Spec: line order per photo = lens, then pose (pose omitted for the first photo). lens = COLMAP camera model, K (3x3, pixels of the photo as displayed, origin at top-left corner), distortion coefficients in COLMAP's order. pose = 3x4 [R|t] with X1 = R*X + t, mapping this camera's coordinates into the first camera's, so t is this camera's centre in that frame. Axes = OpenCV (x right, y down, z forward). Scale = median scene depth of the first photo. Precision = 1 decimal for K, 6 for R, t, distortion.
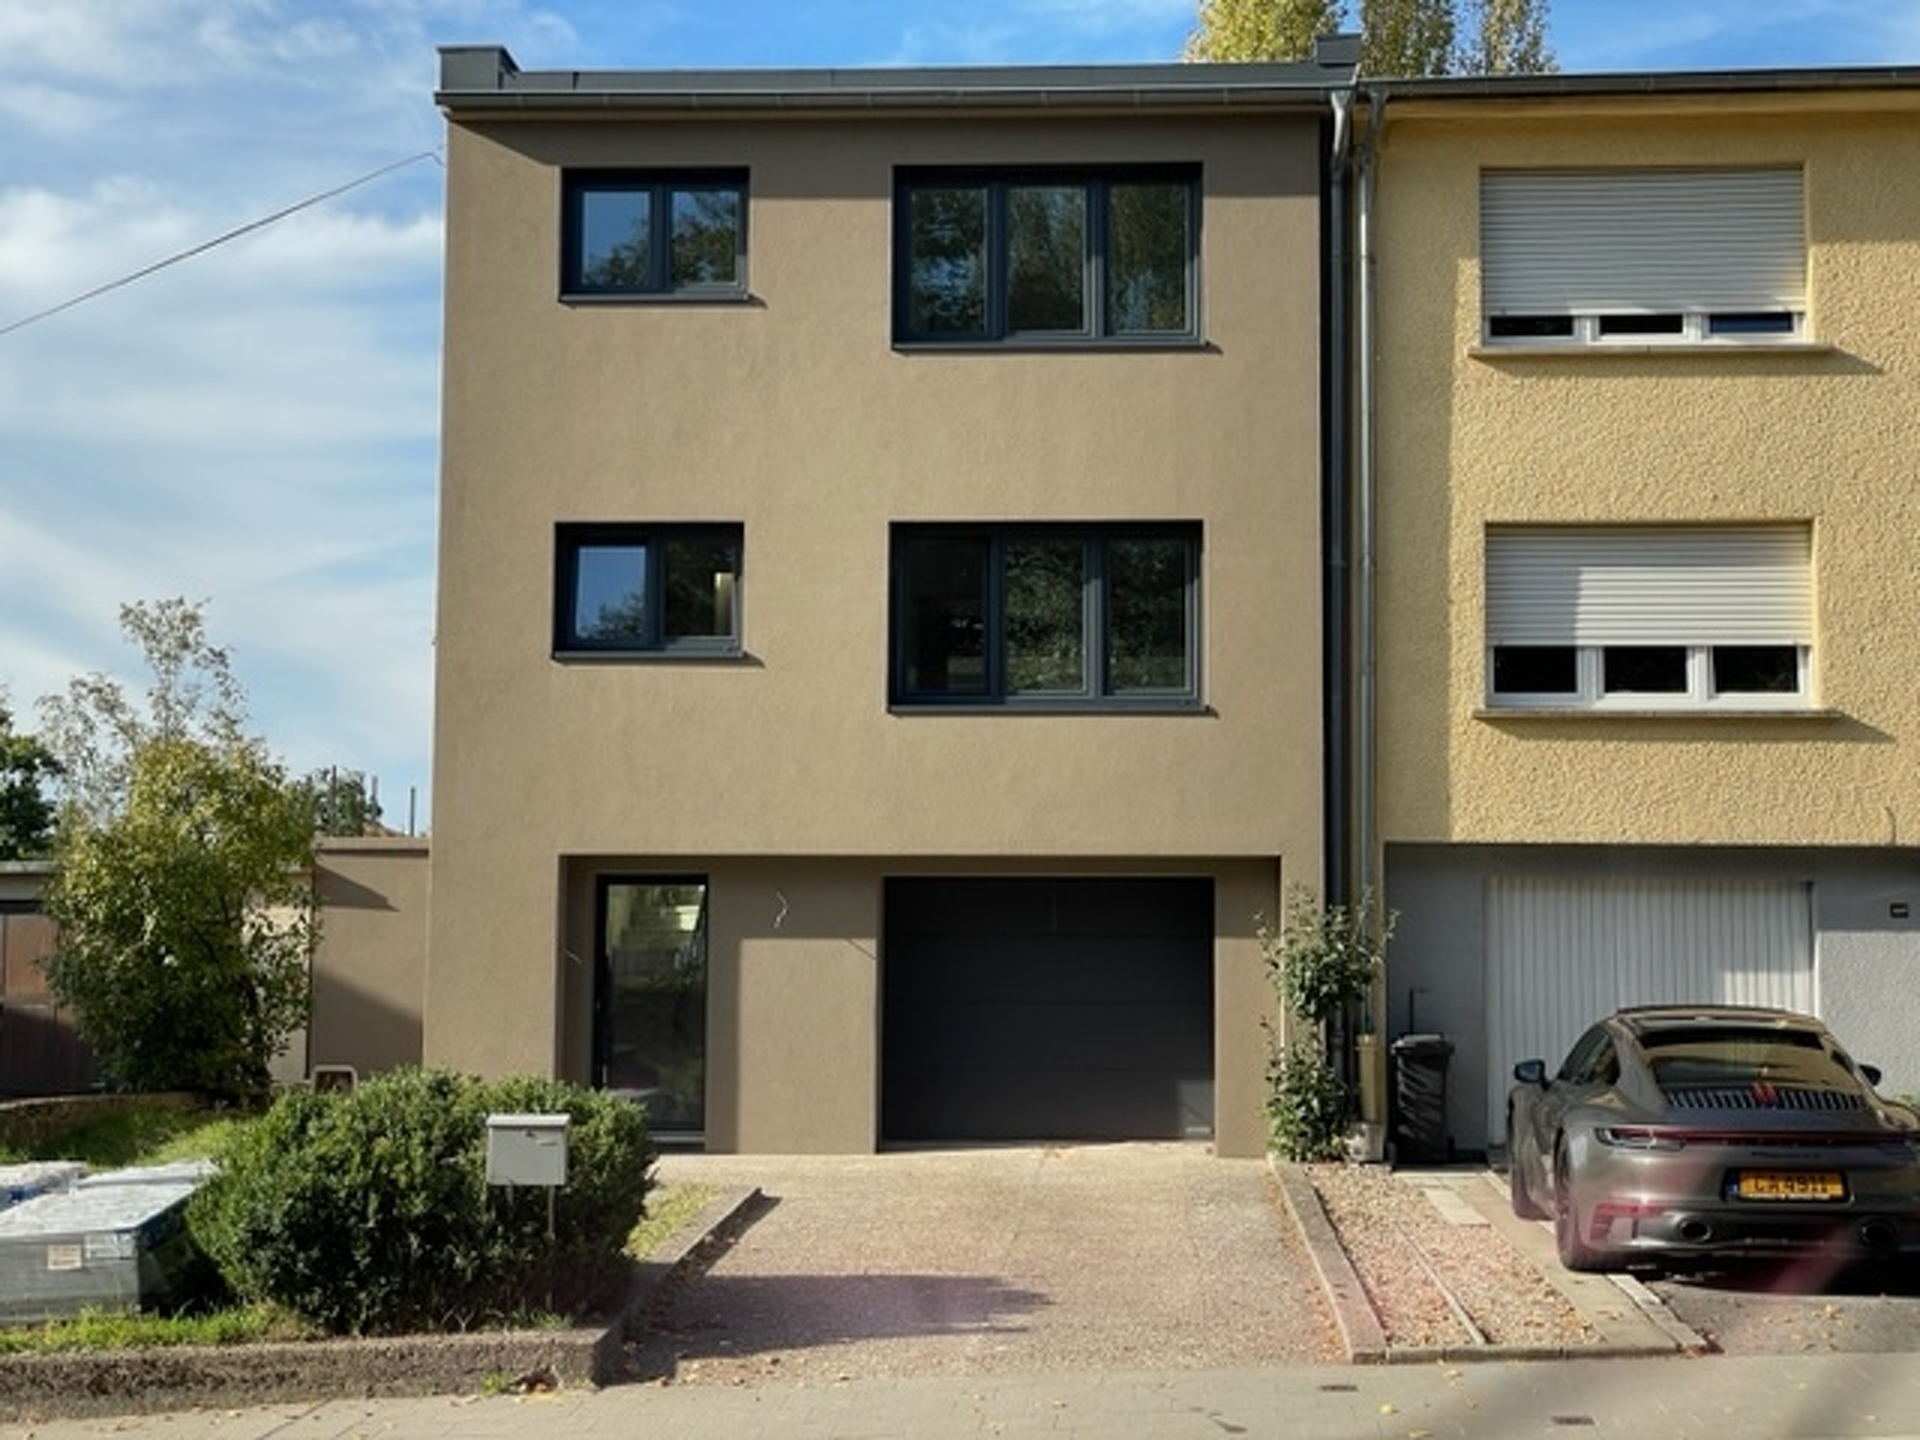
lens RADIAL K [[2963.2, 0, 949.0], [0, 2963.2, 719.5], [0, 0, 1]] dist [0.133961, -0.091056]
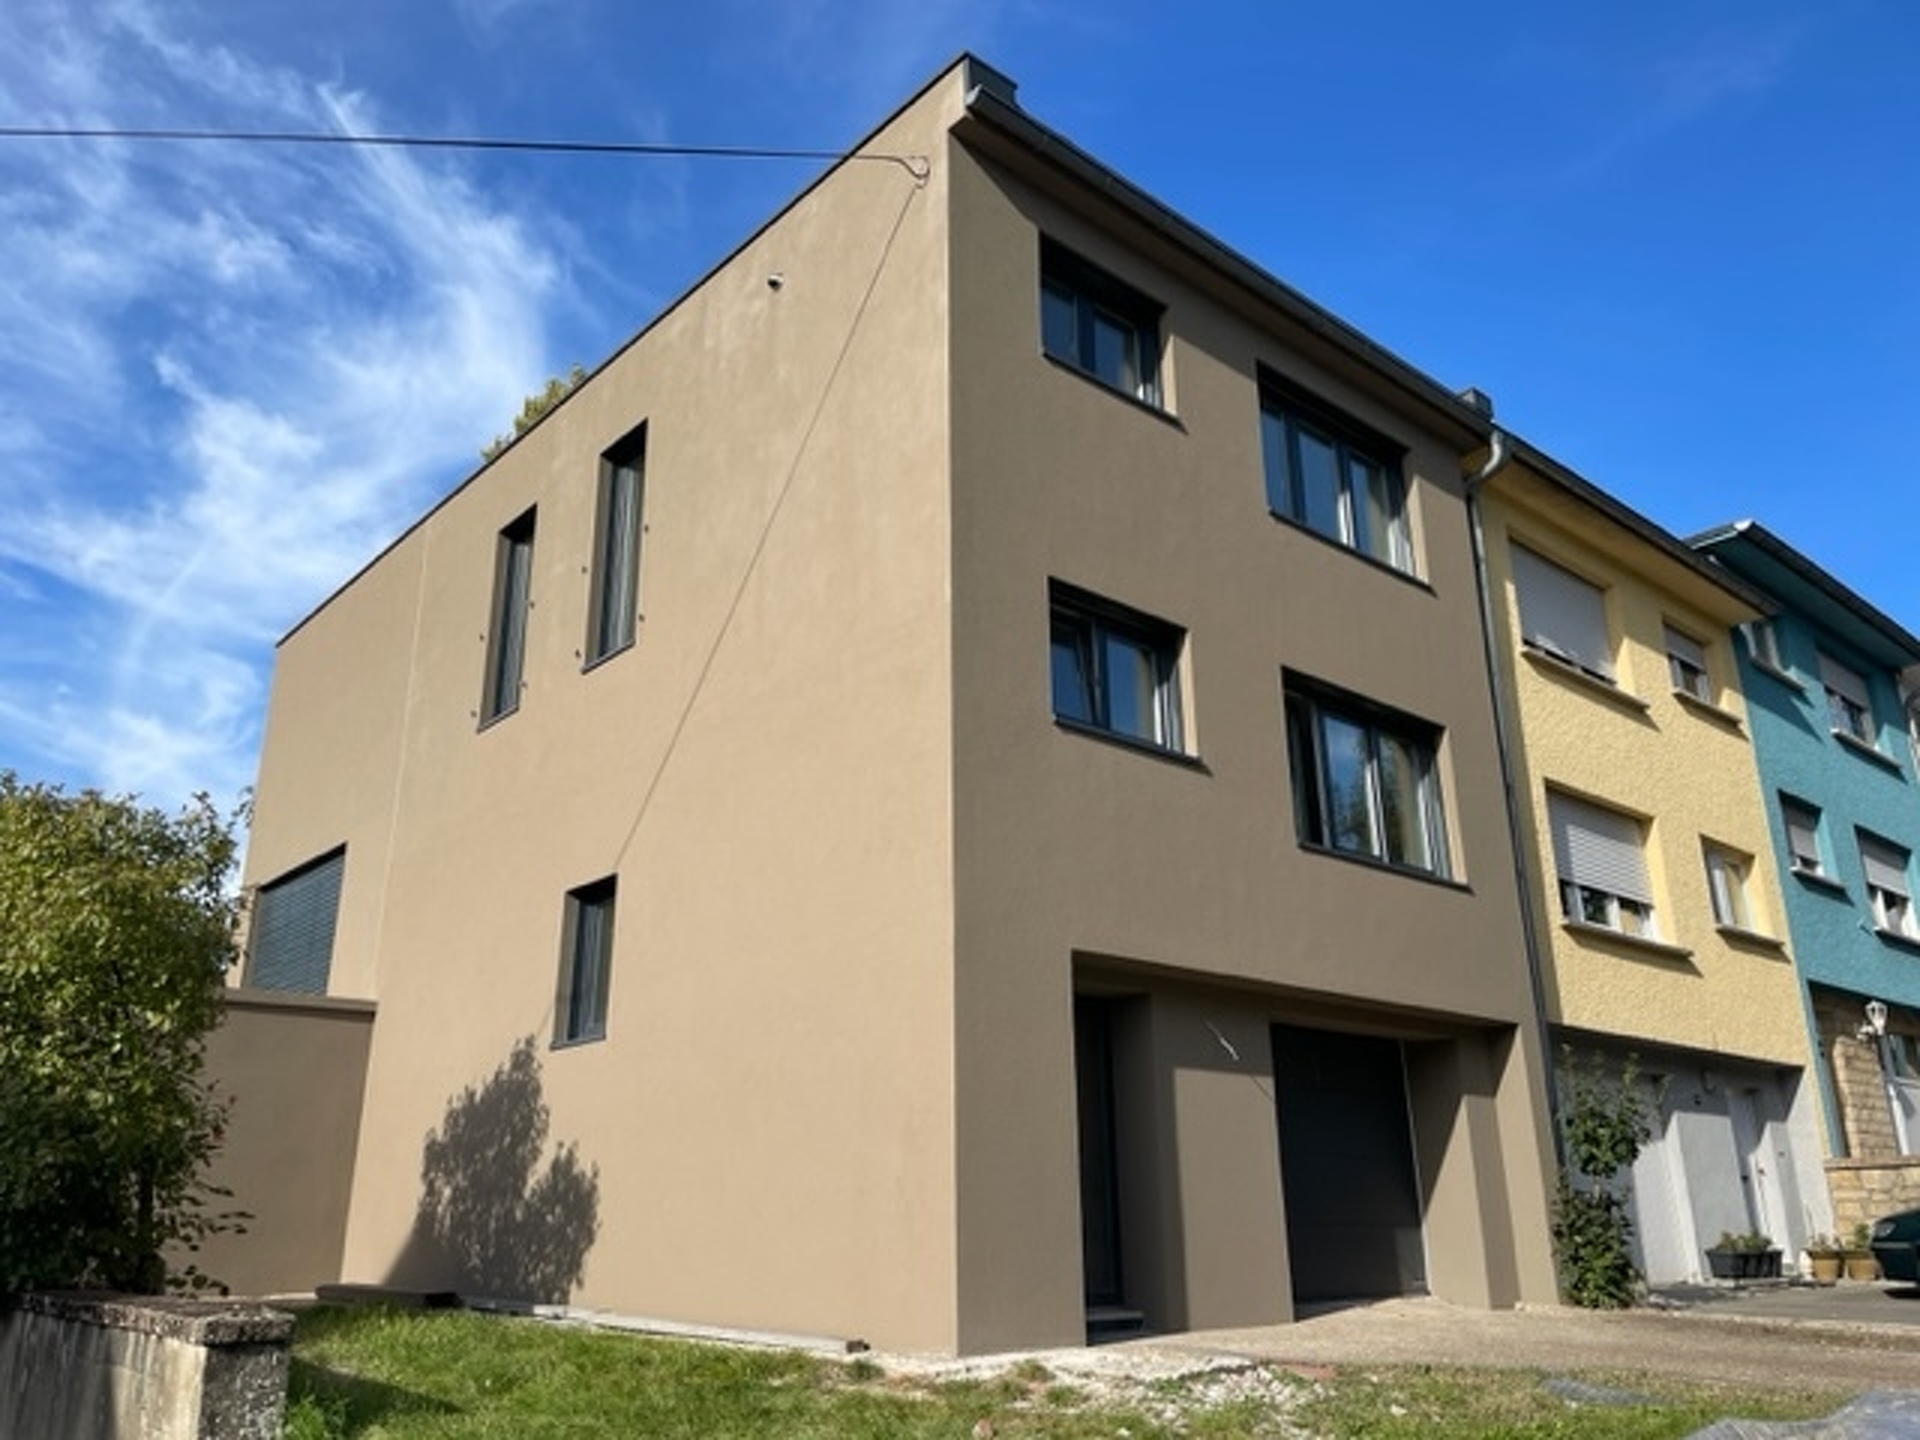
lens RADIAL K [[1484.1, 0, 960.0], [0, 1484.1, 720.0], [0, 0, 1]] dist [0.059943, -0.091575]
pose [[0.703116, 0.220384, 0.676062, -0.442117], [-0.055680, 0.964904, -0.256633, 0.090528], [-0.708892, 0.142800, 0.690710, 0.723941]]
